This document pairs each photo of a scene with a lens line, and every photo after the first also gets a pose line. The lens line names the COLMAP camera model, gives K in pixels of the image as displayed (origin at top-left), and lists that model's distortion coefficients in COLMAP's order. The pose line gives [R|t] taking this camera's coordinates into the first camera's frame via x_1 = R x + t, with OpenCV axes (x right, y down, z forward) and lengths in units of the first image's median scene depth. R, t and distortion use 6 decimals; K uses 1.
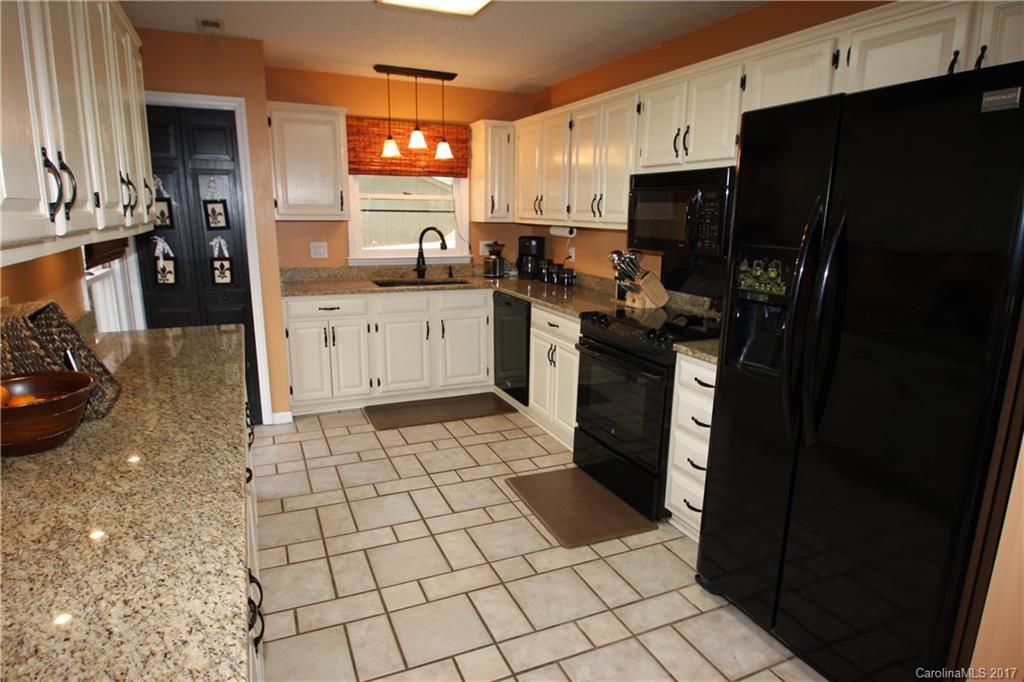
lens RADIAL K [[602.4, 0, 512.0], [0, 602.4, 341.0], [0, 0, 1]] dist [0.000281, 0.000708]
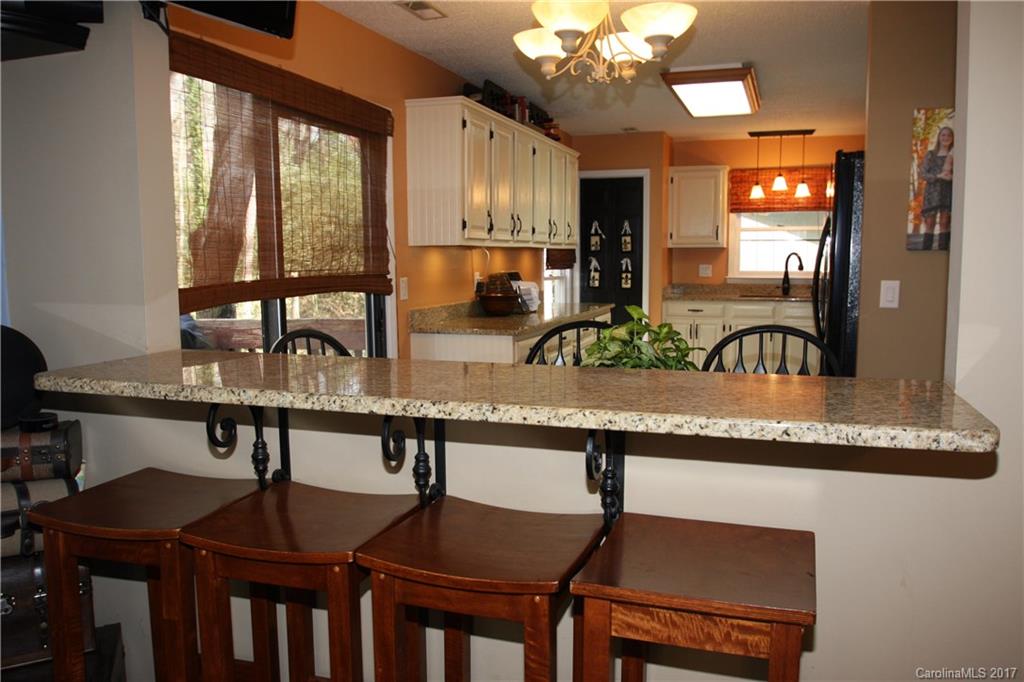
lens RADIAL K [[791.8, 0, 512.0], [0, 791.8, 341.0], [0, 0, 1]] dist [-0.014806, -0.004736]
pose [[0.727533, 0.059369, -0.683499, 0.589853], [-0.134027, 0.989353, -0.056725, 0.162549], [0.672854, 0.132877, 0.727744, -0.541676]]
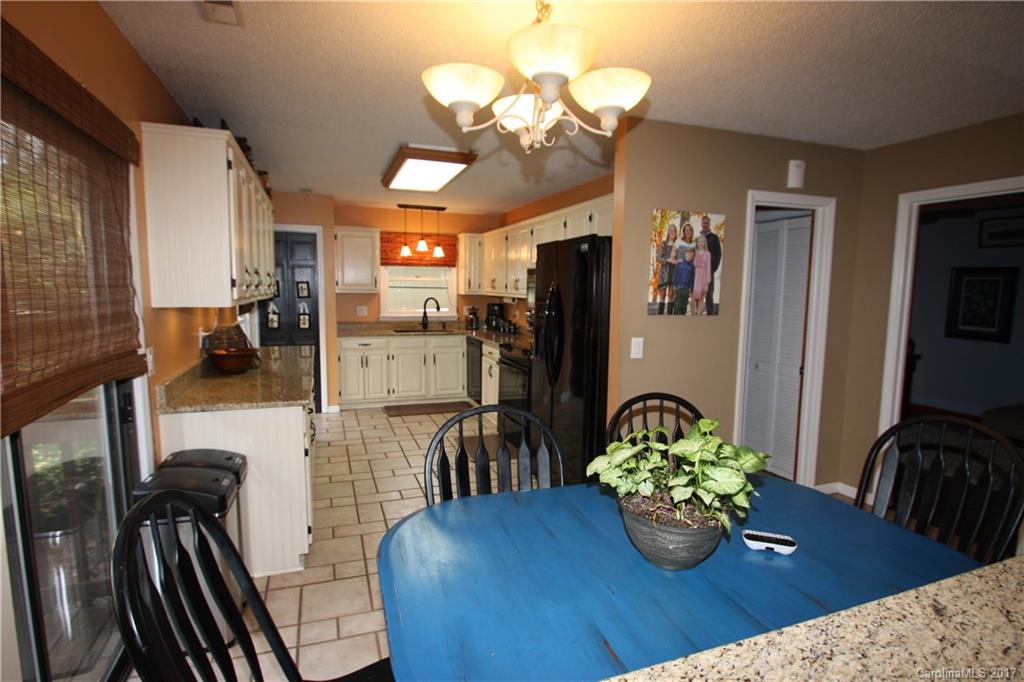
lens RADIAL K [[533.5, 0, 512.0], [0, 533.5, 341.0], [0, 0, 1]] dist [0.003848, -0.000387]
pose [[0.997780, 0.007834, -0.066139, 0.192524], [-0.015230, 0.993583, -0.112072, 0.090678], [0.064837, 0.112830, 0.991497, -0.422142]]
